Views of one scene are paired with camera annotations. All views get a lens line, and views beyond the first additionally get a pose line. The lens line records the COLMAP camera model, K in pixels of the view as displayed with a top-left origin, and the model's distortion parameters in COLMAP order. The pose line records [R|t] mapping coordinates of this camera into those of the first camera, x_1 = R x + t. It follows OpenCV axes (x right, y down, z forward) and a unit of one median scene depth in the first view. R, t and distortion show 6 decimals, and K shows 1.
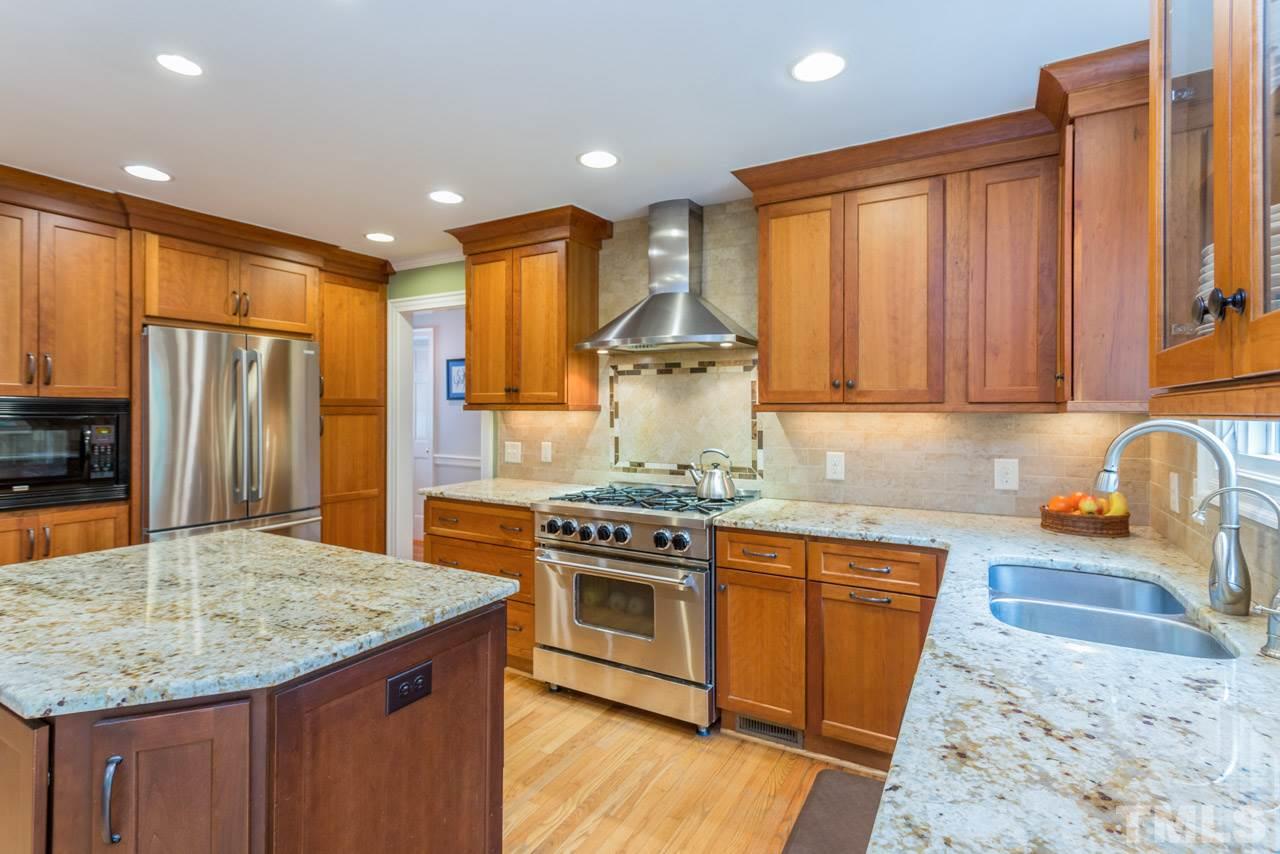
lens RADIAL K [[620.3, 0, 645.2], [0, 620.3, 410.8], [0, 0, 1]] dist [0.005400, 0.004023]
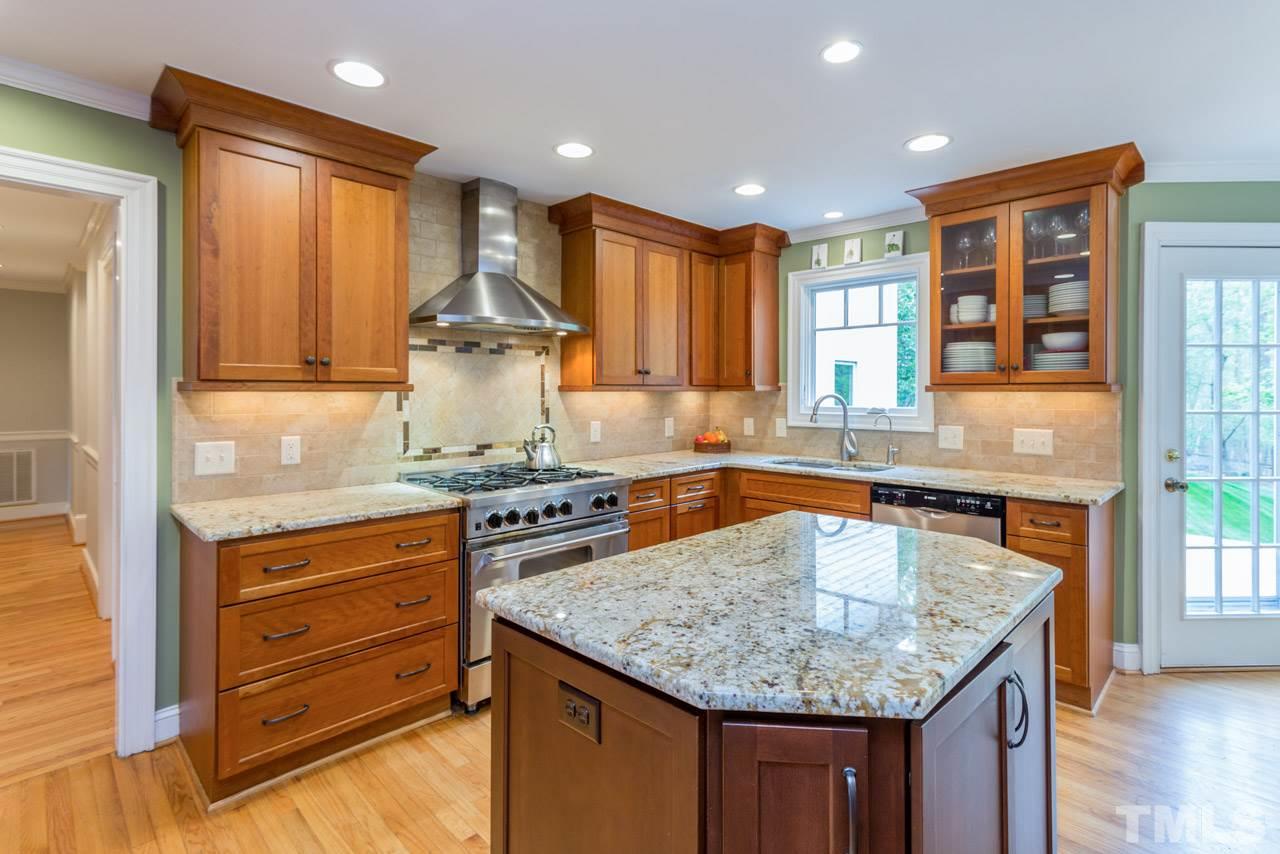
lens RADIAL K [[620.3, 0, 650.1], [0, 620.3, 396.5], [0, 0, 1]] dist [0.005400, 0.004023]
pose [[0.248879, -0.013512, 0.968440, -0.840726], [0.000926, 0.999906, 0.013713, -0.004488], [-0.968534, -0.002516, 0.248868, 0.488378]]
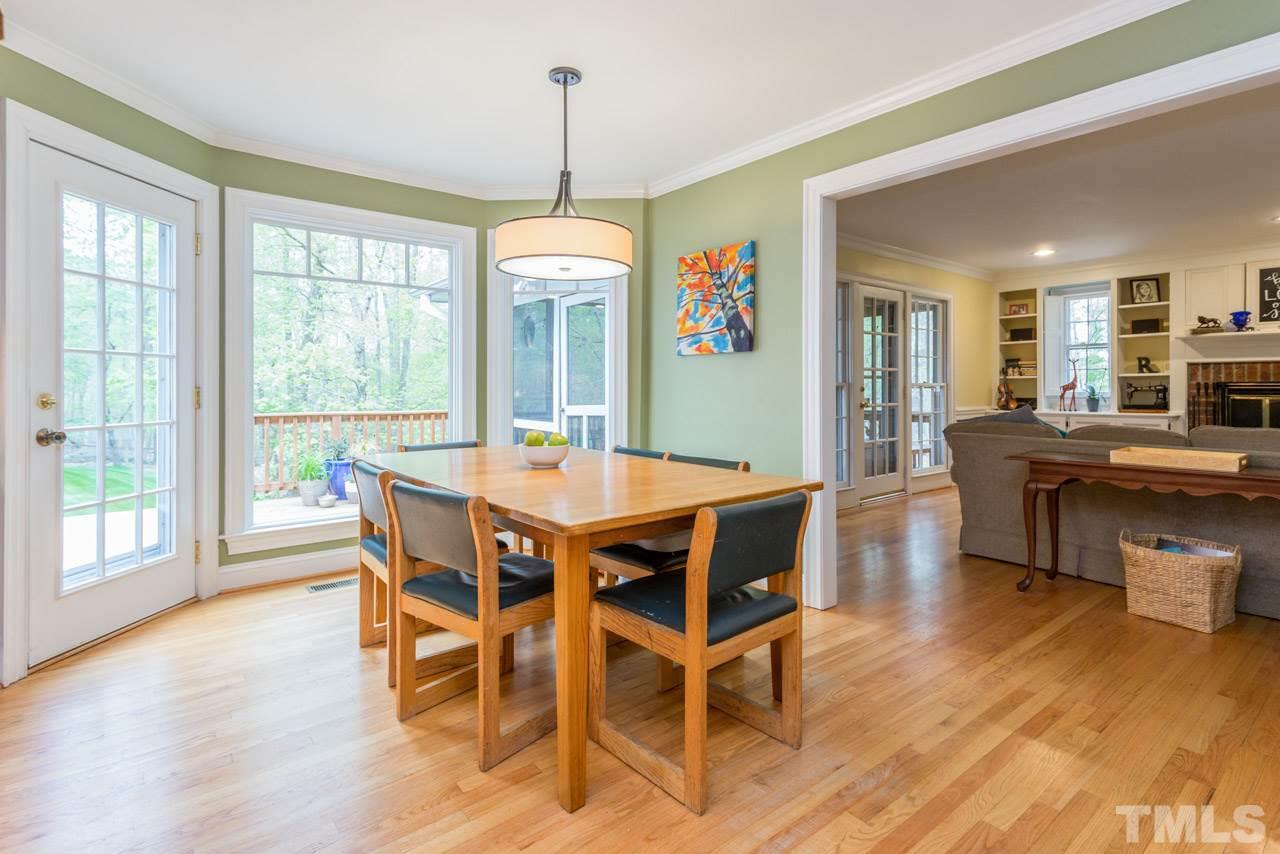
lens RADIAL K [[620.3, 0, 649.9], [0, 620.3, 382.7], [0, 0, 1]] dist [0.005400, 0.004023]
pose [[-0.932789, -0.008718, 0.360318, -0.712996], [-0.010081, 0.999947, -0.001905, 0.070157], [-0.360282, -0.005410, -0.932828, 0.413721]]
